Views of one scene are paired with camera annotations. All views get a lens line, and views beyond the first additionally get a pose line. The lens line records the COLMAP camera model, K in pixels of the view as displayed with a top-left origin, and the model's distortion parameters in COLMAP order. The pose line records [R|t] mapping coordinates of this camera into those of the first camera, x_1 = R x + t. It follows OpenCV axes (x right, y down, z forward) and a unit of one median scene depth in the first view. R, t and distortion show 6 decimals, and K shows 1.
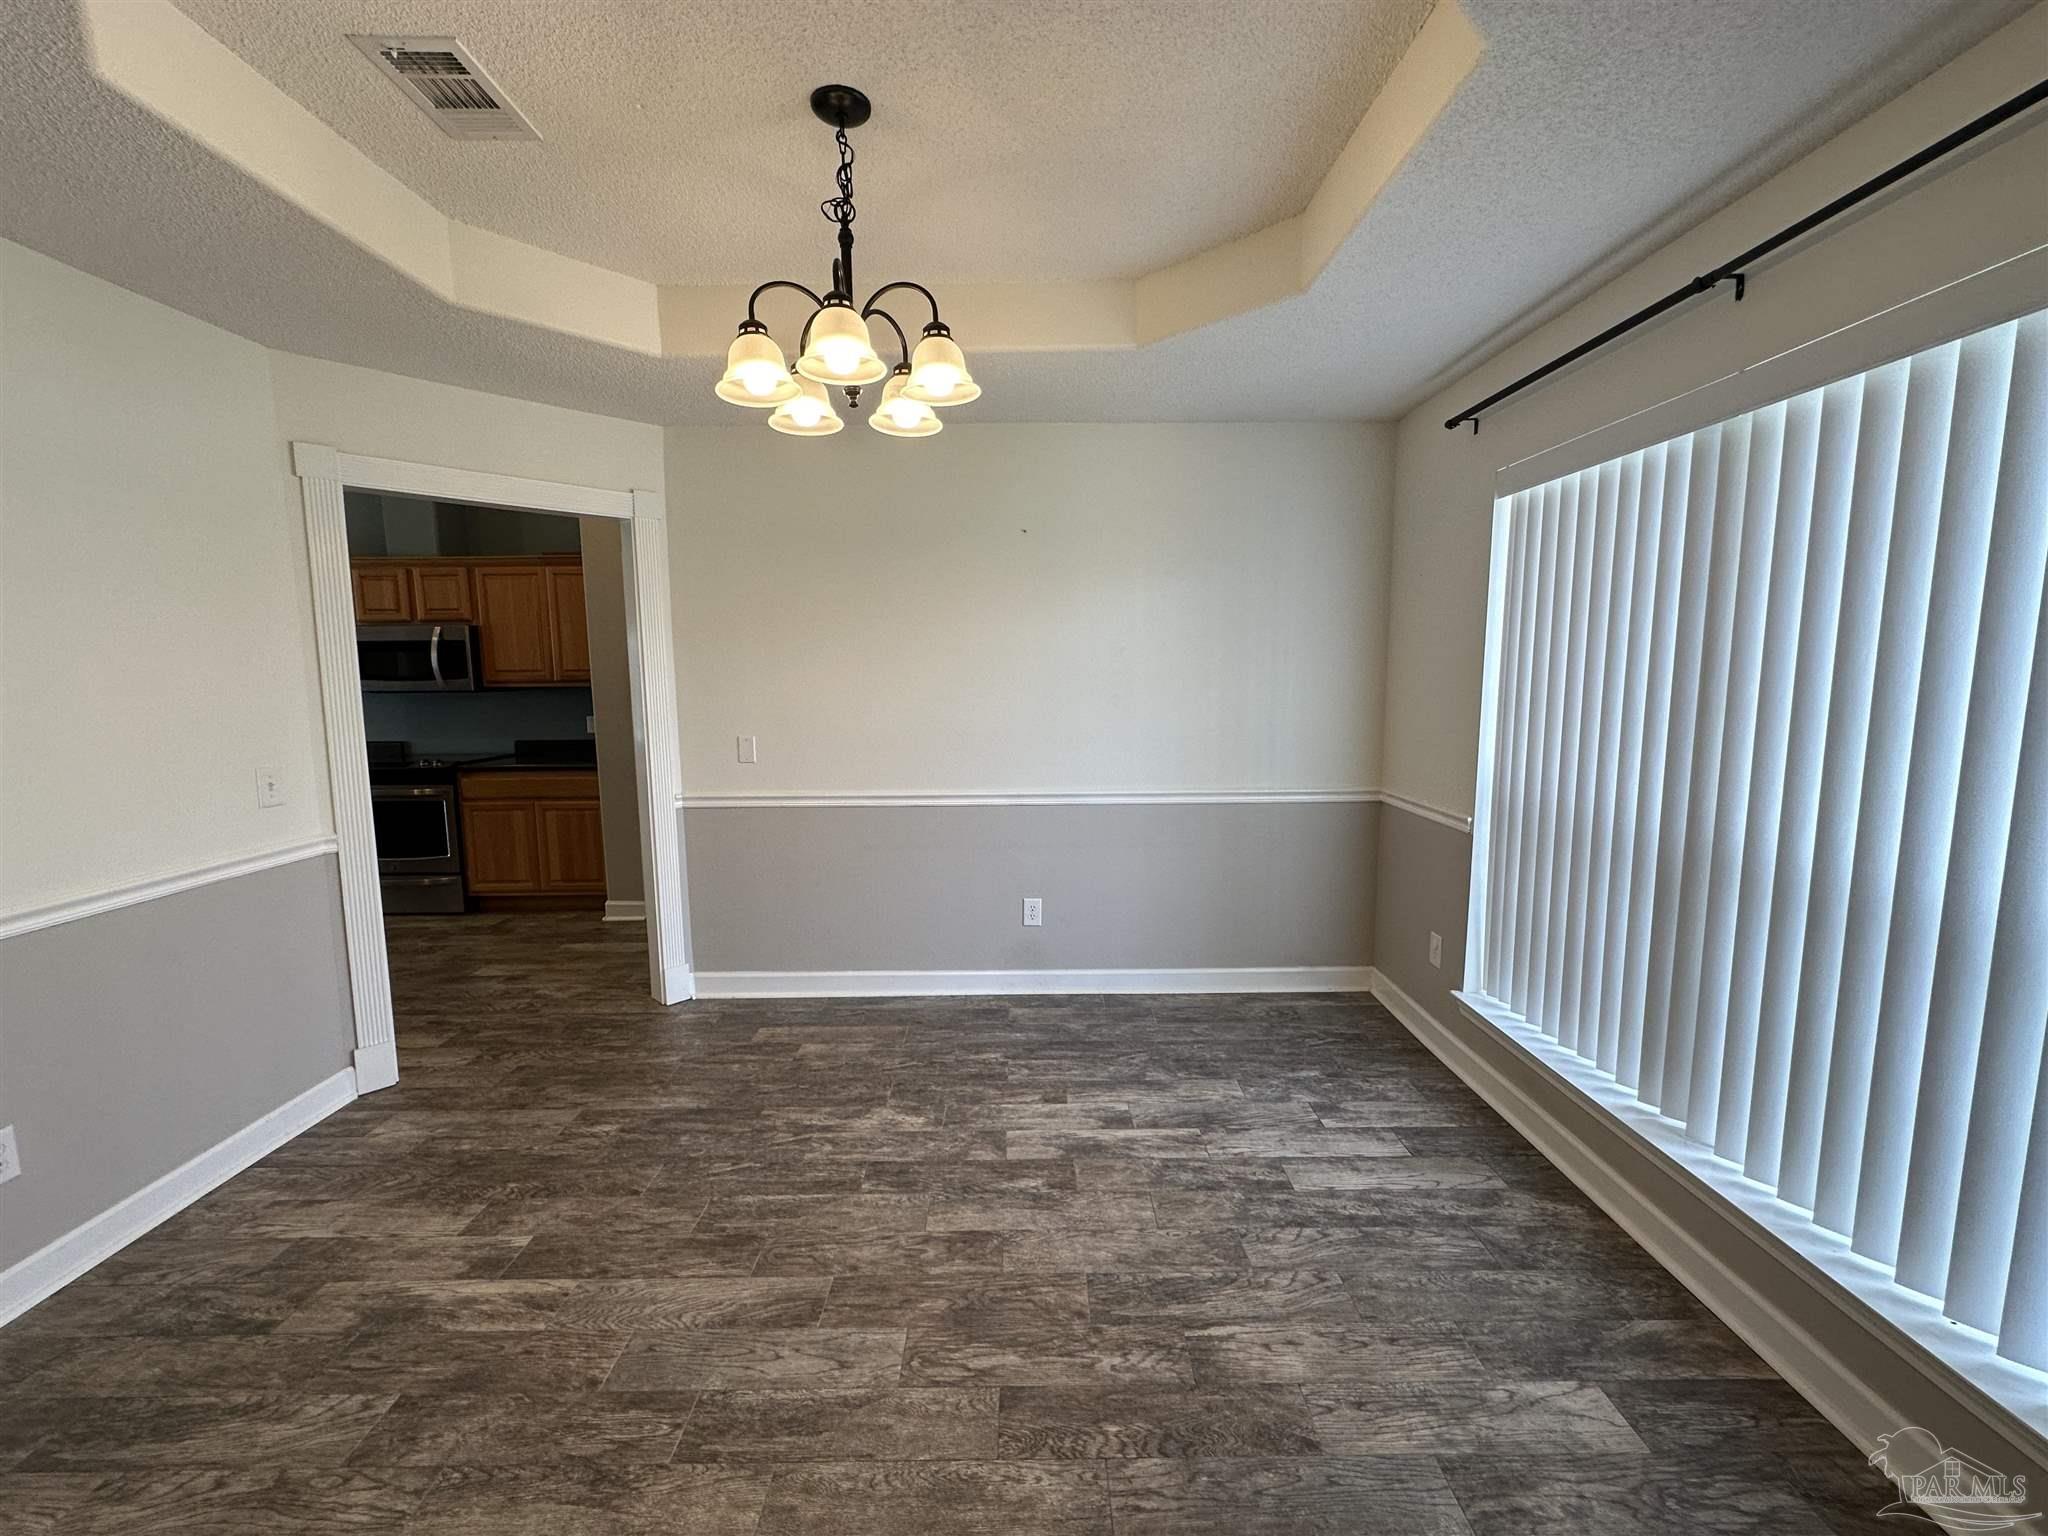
lens RADIAL K [[815.8, 0, 1024.9], [0, 815.8, 765.9], [0, 0, 1]] dist [-0.000376, 0.000078]
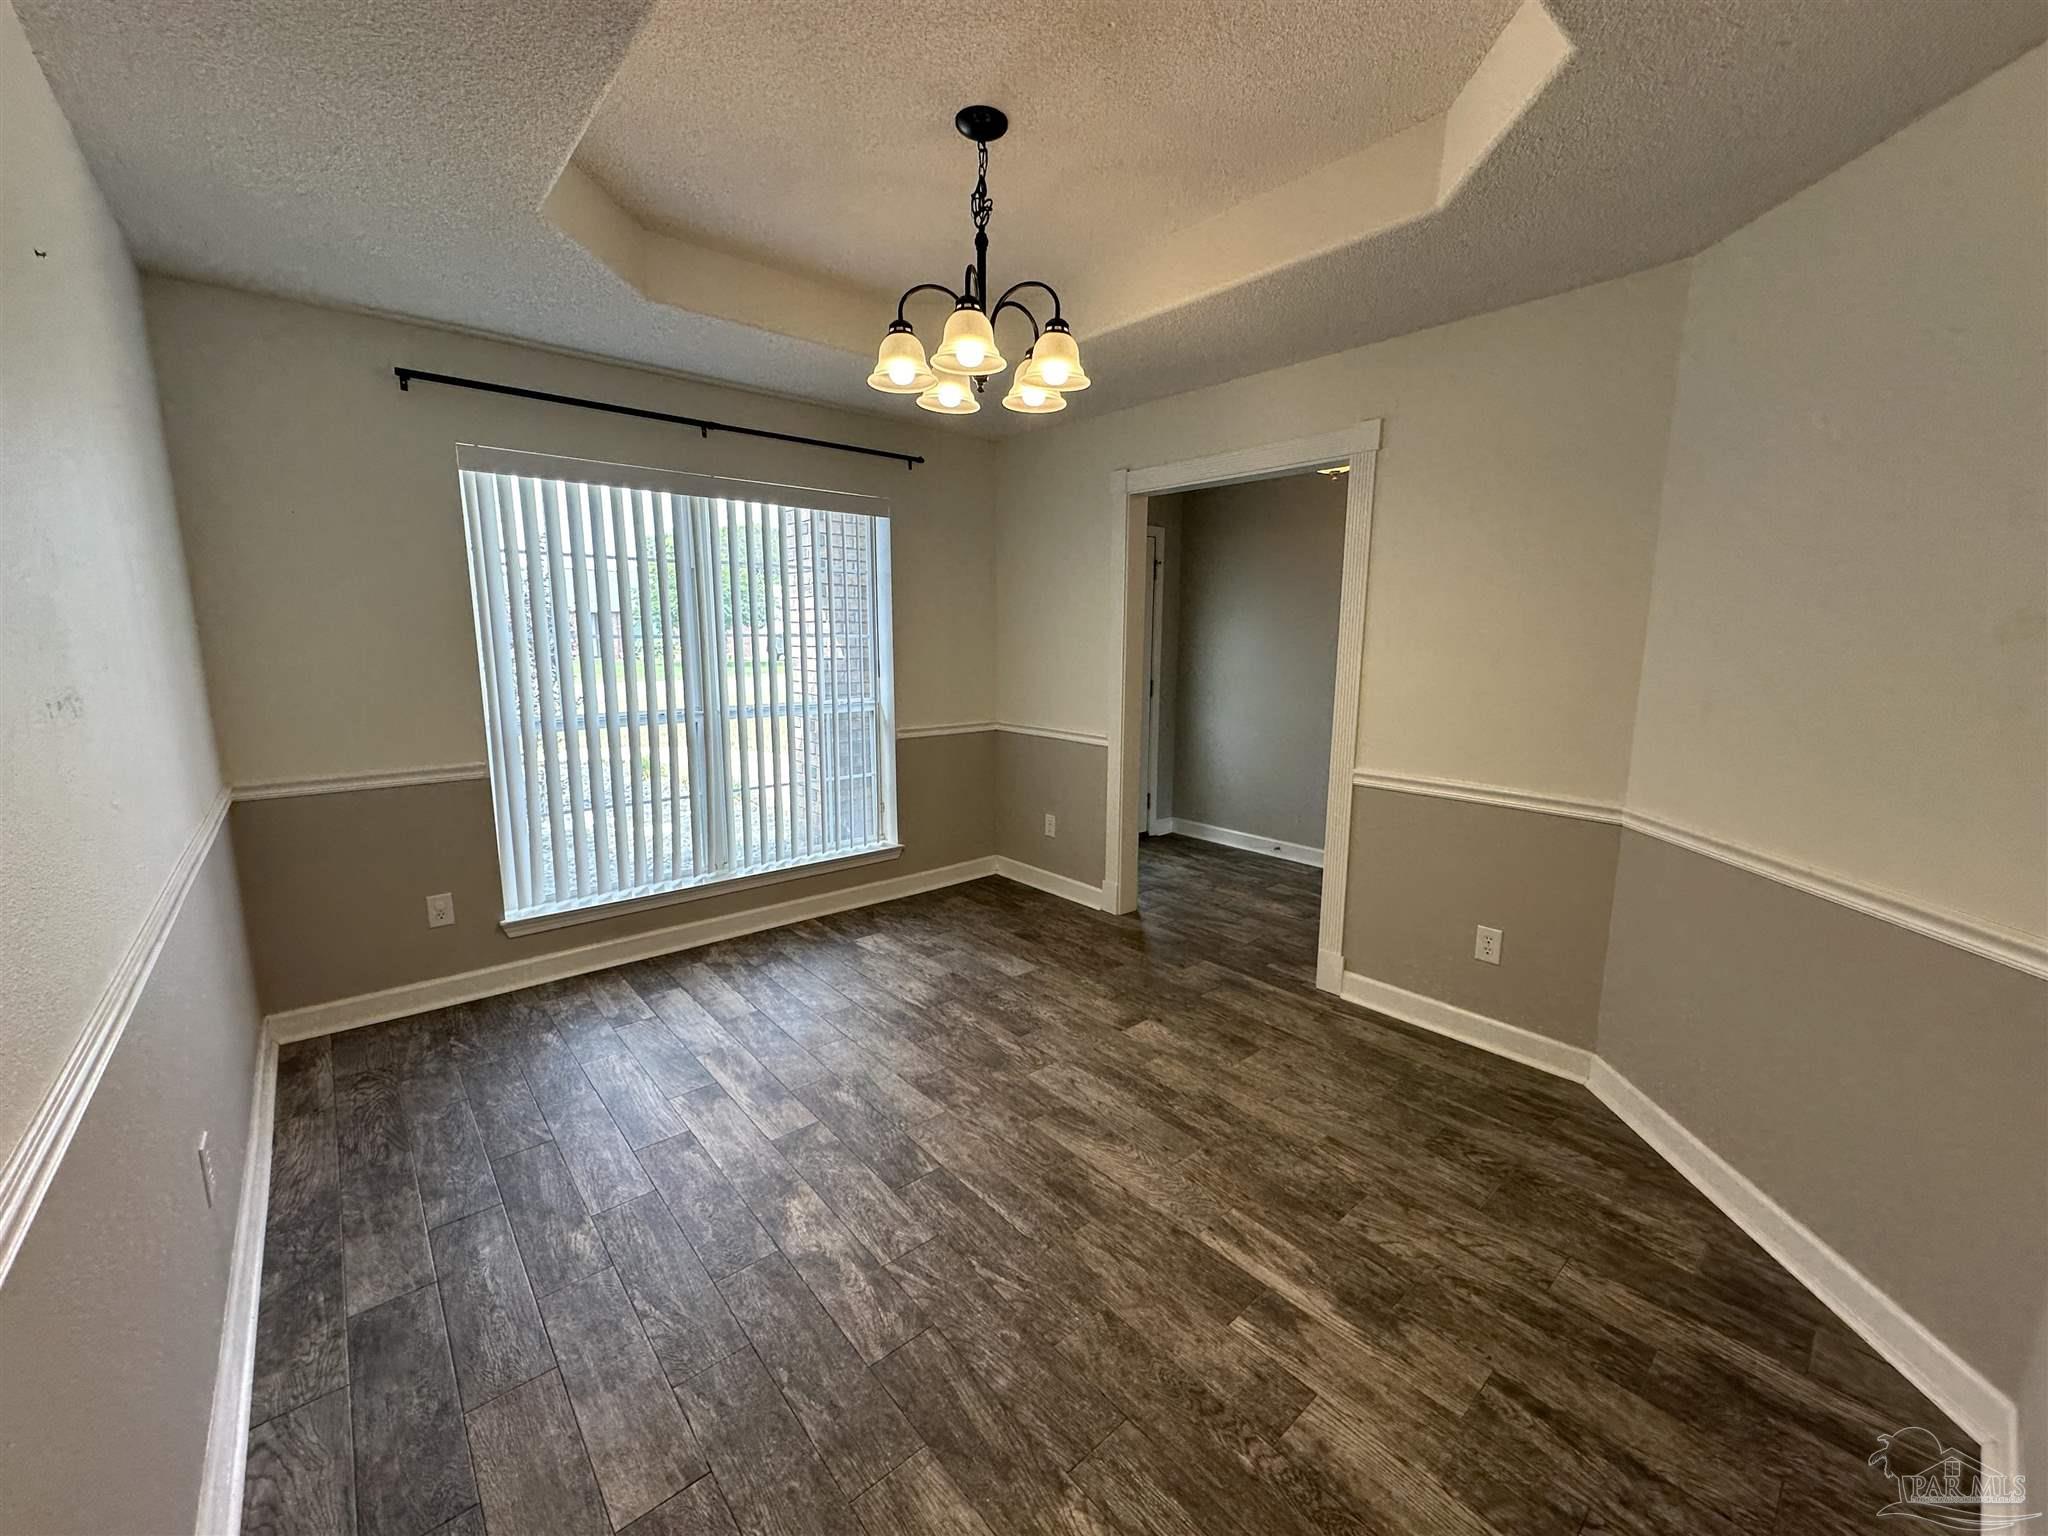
lens RADIAL K [[815.8, 0, 1024.9], [0, 815.8, 765.9], [0, 0, 1]] dist [-0.000376, 0.000078]
pose [[-0.649832, -0.120284, 0.750500, -1.091118], [0.089679, 0.968368, 0.232853, -0.180542], [-0.754769, 0.218620, -0.618490, 1.652880]]
